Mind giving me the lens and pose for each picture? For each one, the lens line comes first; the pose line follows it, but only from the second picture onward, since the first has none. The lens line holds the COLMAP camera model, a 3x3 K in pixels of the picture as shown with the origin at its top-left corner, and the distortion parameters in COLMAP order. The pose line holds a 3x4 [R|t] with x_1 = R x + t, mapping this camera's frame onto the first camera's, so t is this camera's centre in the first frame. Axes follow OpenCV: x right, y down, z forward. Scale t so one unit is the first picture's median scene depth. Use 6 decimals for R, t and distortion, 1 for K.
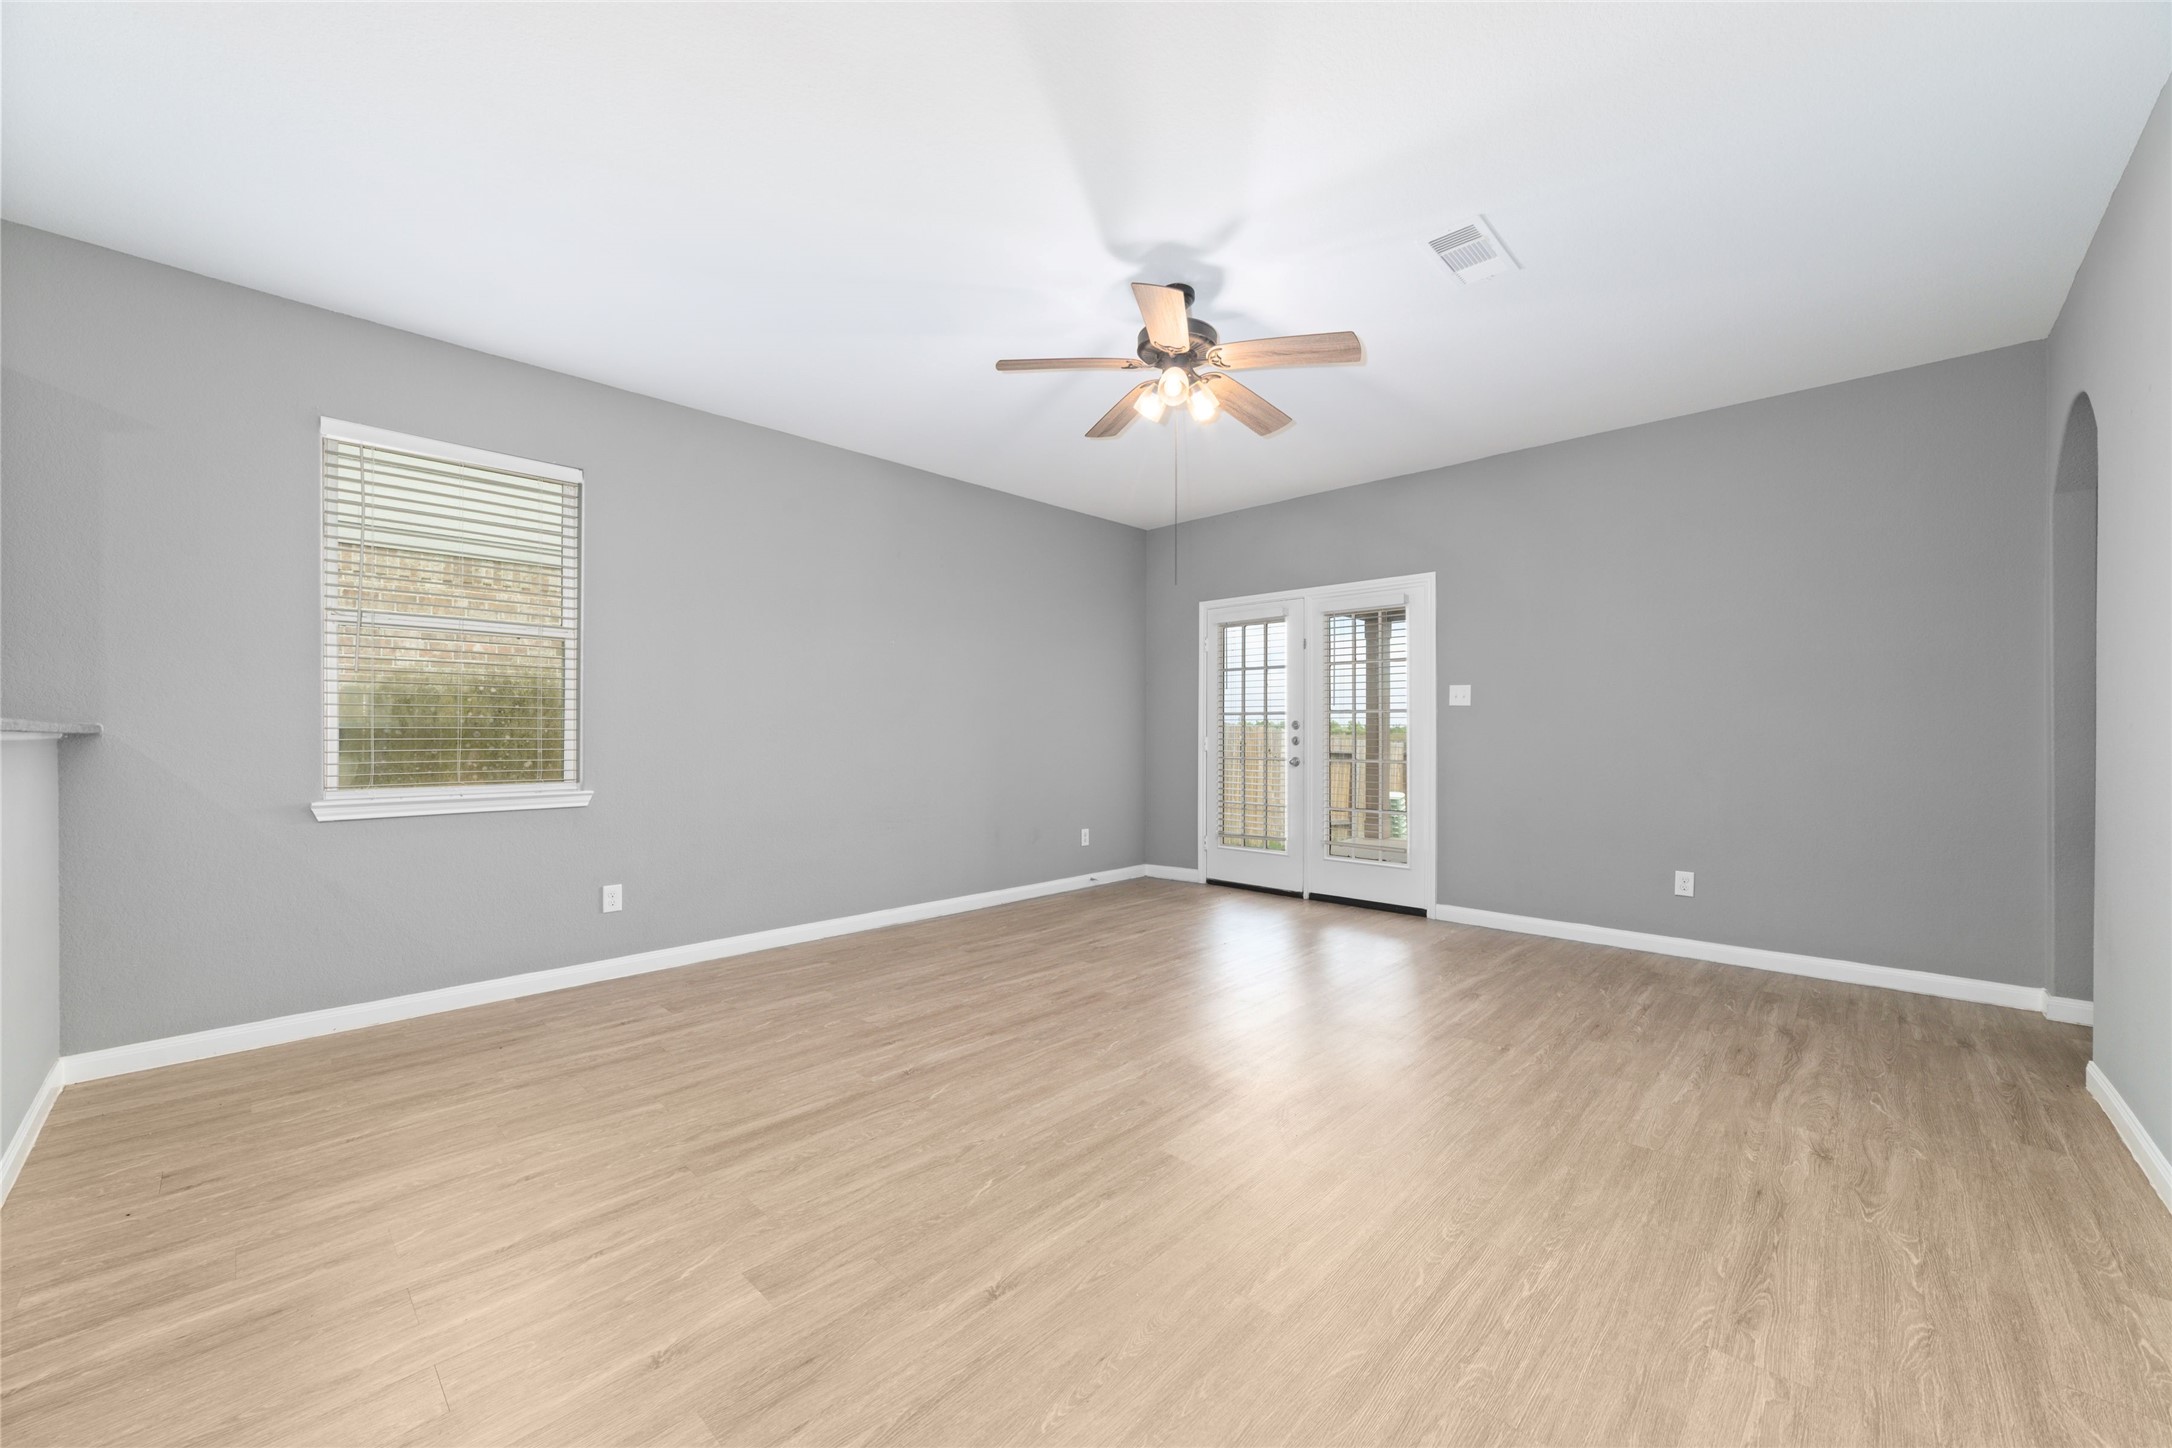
lens RADIAL K [[831.9, 0, 1090.6], [0, 831.9, 731.3], [0, 0, 1]] dist [-0.025561, 0.008230]
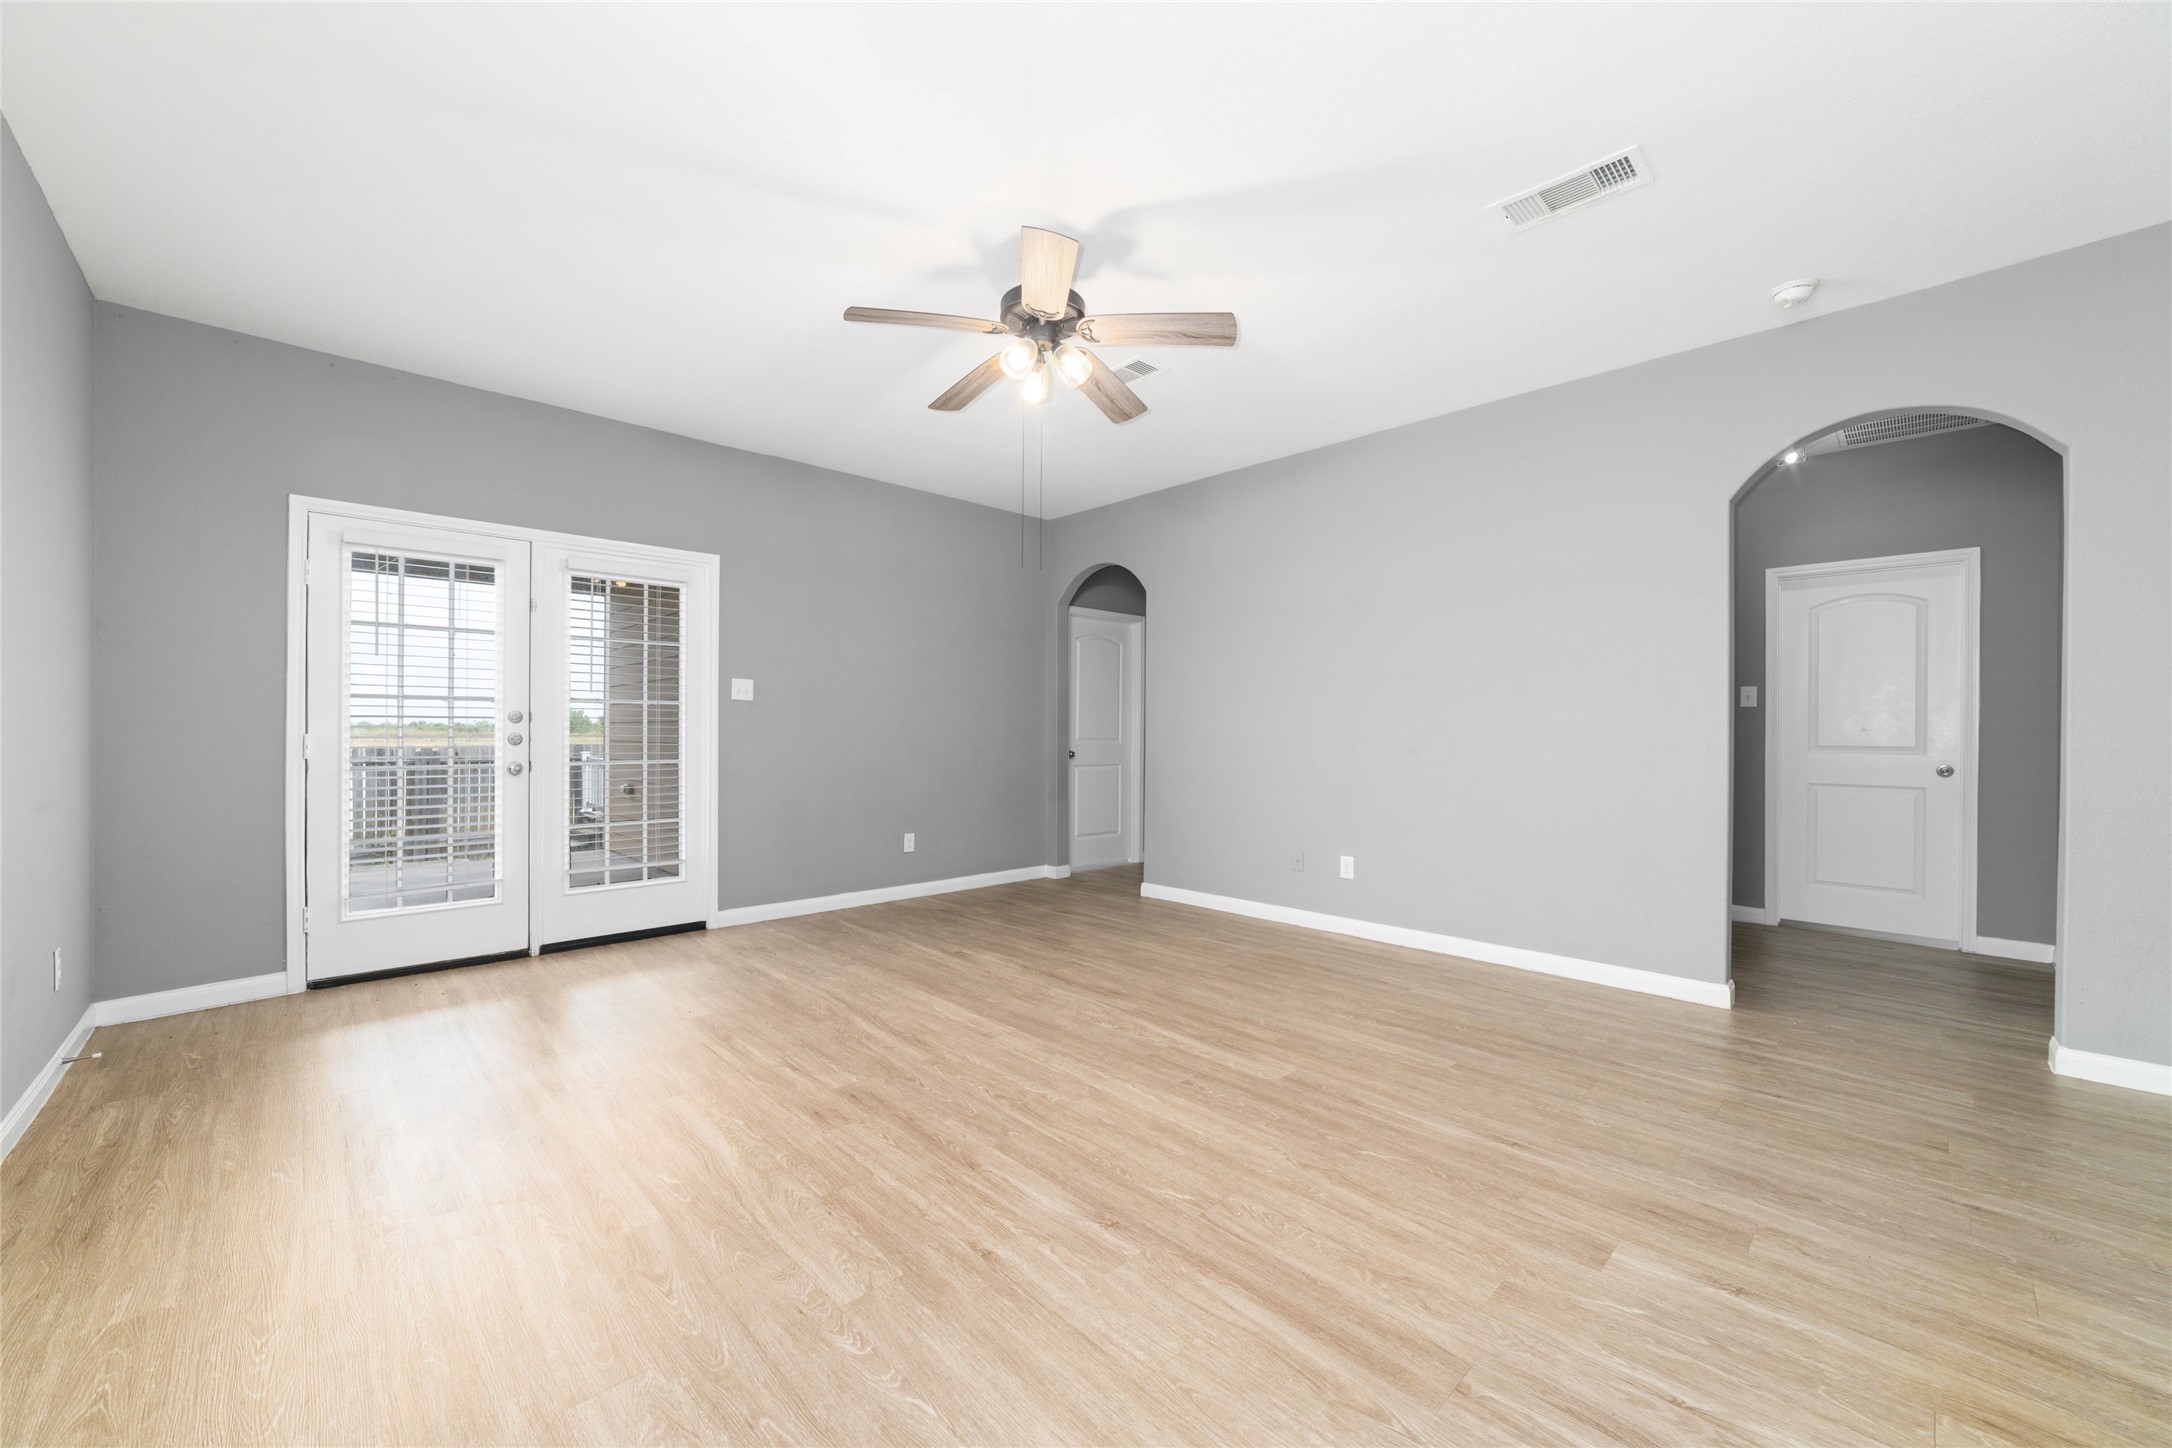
lens RADIAL K [[831.9, 0, 1090.6], [0, 831.9, 731.3], [0, 0, 1]] dist [-0.025561, 0.008230]
pose [[0.042695, -0.002437, 0.999085, -0.816066], [-0.003851, 0.999989, 0.002604, 0.002183], [-0.999081, -0.003959, 0.042685, 0.892767]]
